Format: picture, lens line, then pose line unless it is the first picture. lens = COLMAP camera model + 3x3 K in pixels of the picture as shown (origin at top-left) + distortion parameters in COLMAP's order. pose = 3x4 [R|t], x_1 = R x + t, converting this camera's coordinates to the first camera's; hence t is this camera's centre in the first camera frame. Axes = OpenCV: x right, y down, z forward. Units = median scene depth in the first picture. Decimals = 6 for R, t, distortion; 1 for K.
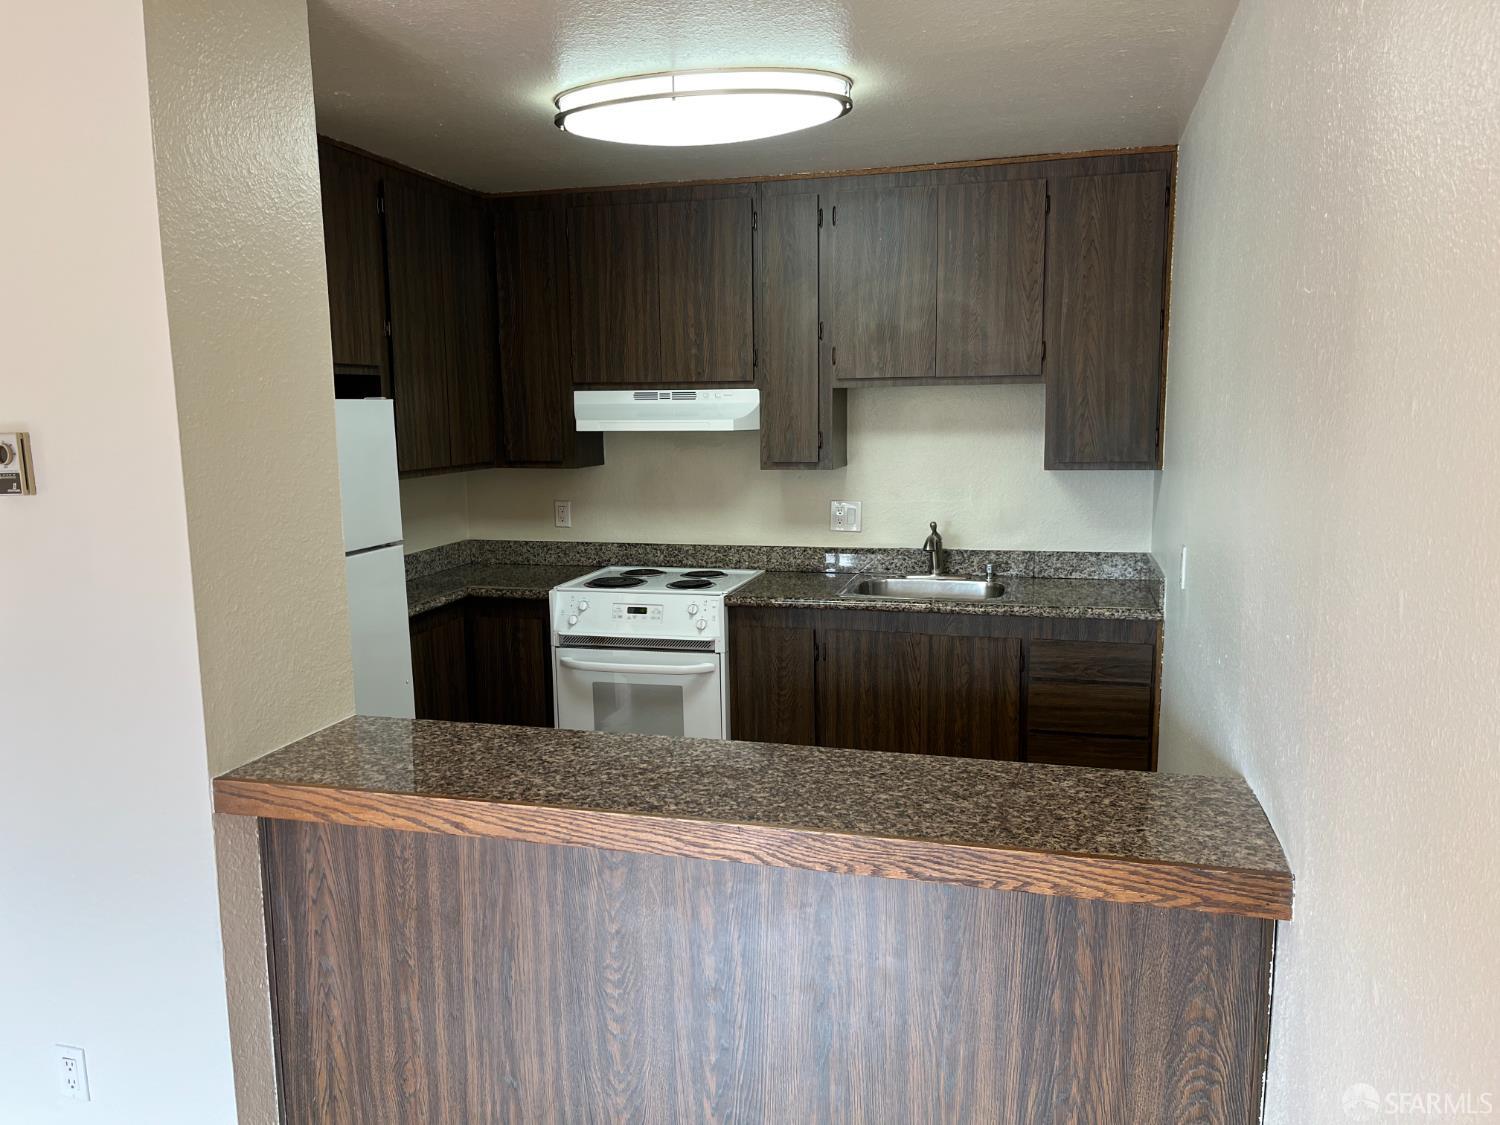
lens RADIAL K [[1113.8, 0, 744.0], [0, 1113.8, 567.4], [0, 0, 1]] dist [0.002114, -0.006932]
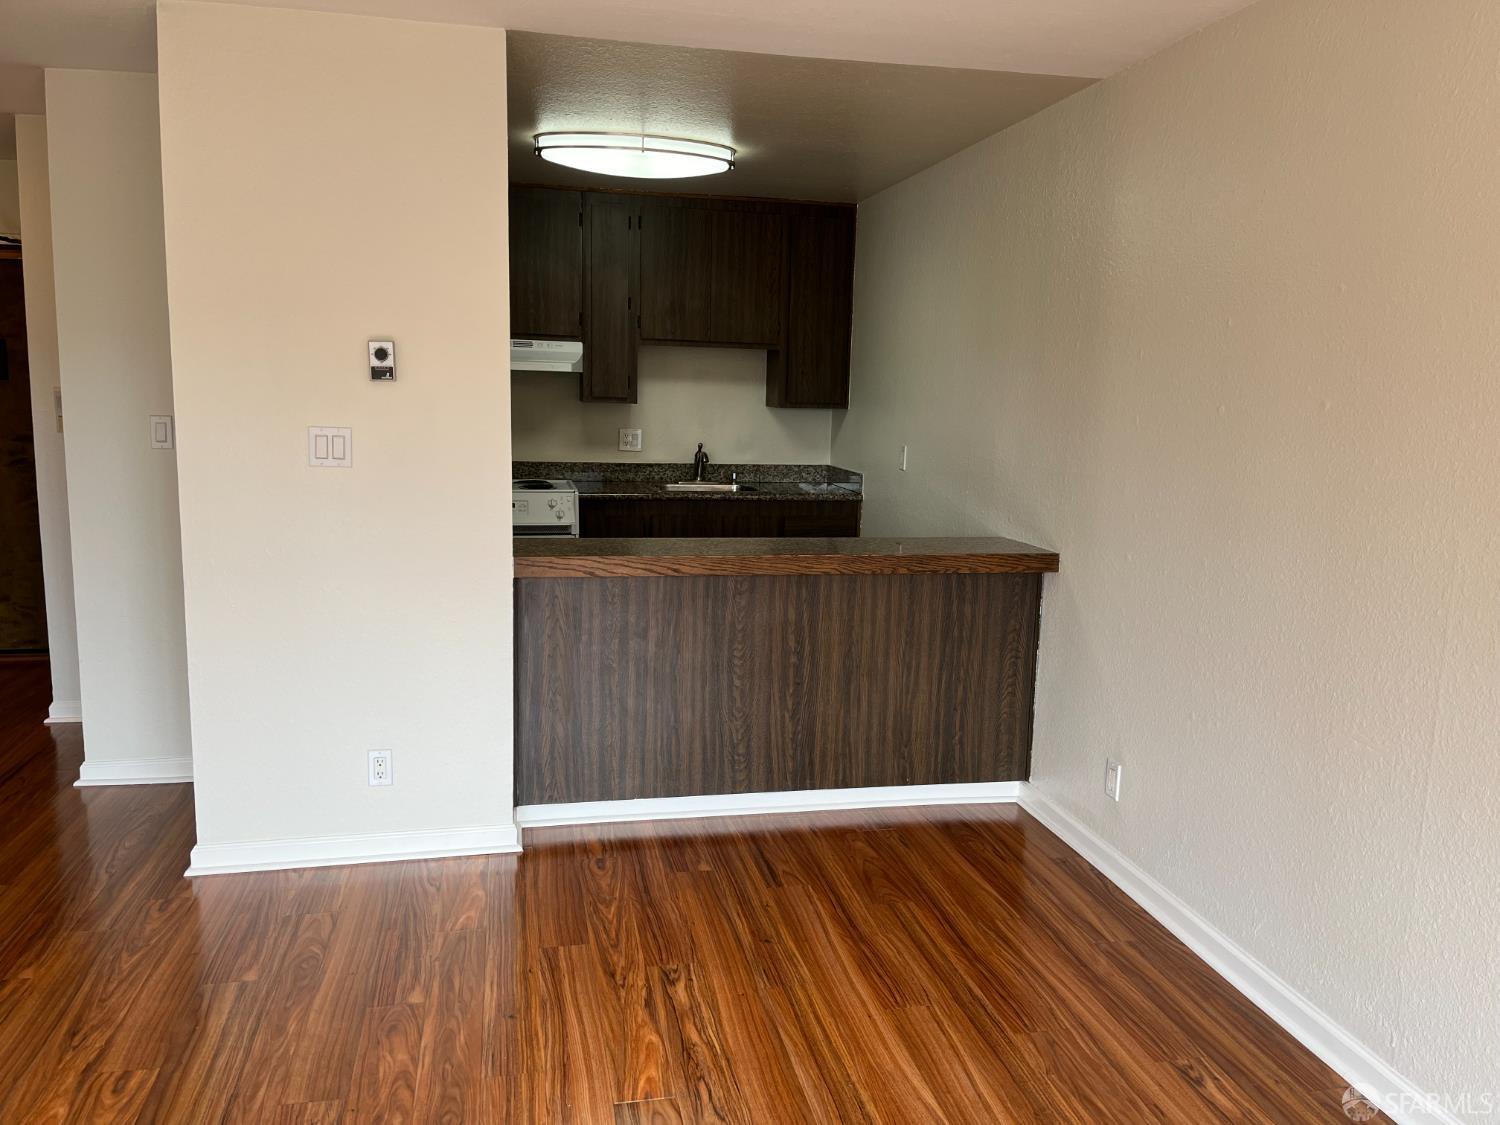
lens RADIAL K [[1120.5, 0, 755.5], [0, 1120.5, 565.0], [0, 0, 1]] dist [0.002614, -0.001326]
pose [[0.883141, -0.035647, 0.467752, -0.495682], [0.025740, 0.999289, 0.027558, 0.086742], [-0.468402, -0.012298, 0.883430, -0.341882]]
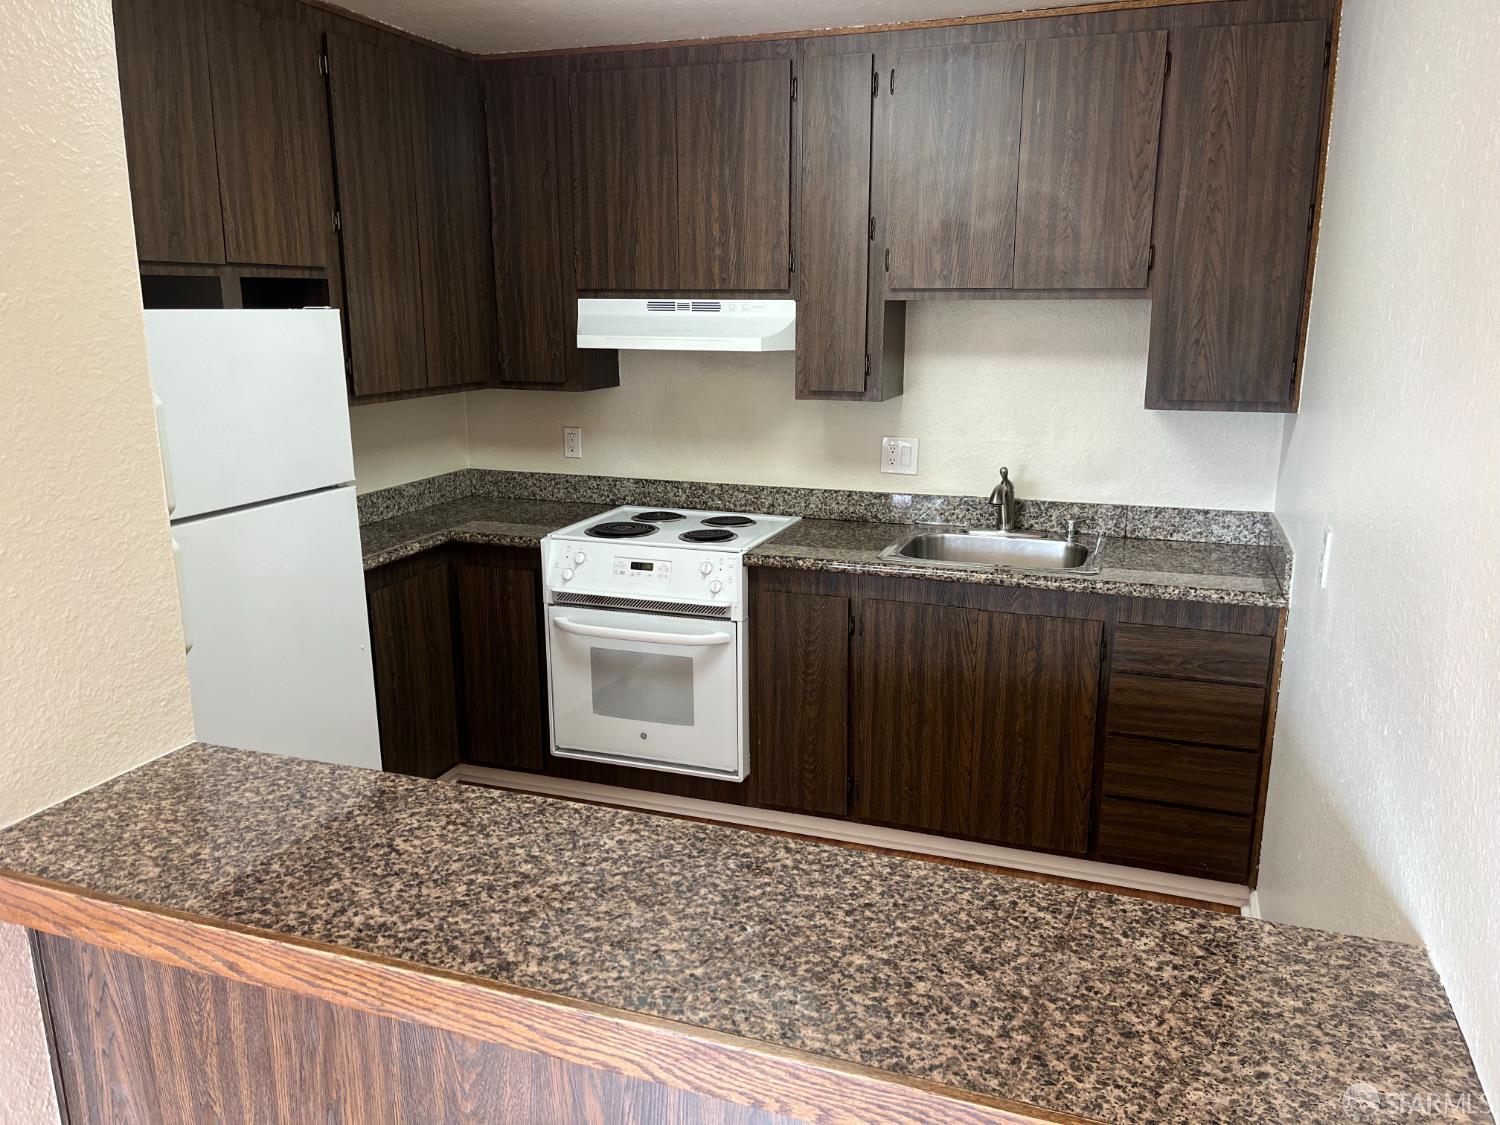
lens RADIAL K [[1120.5, 0, 755.5], [0, 1120.5, 565.0], [0, 0, 1]] dist [0.002614, -0.001326]
pose [[0.997243, 0.030200, -0.067789, 0.050705], [-0.024337, 0.996023, 0.085703, -0.039609], [0.070108, -0.083817, 0.994012, 0.177158]]
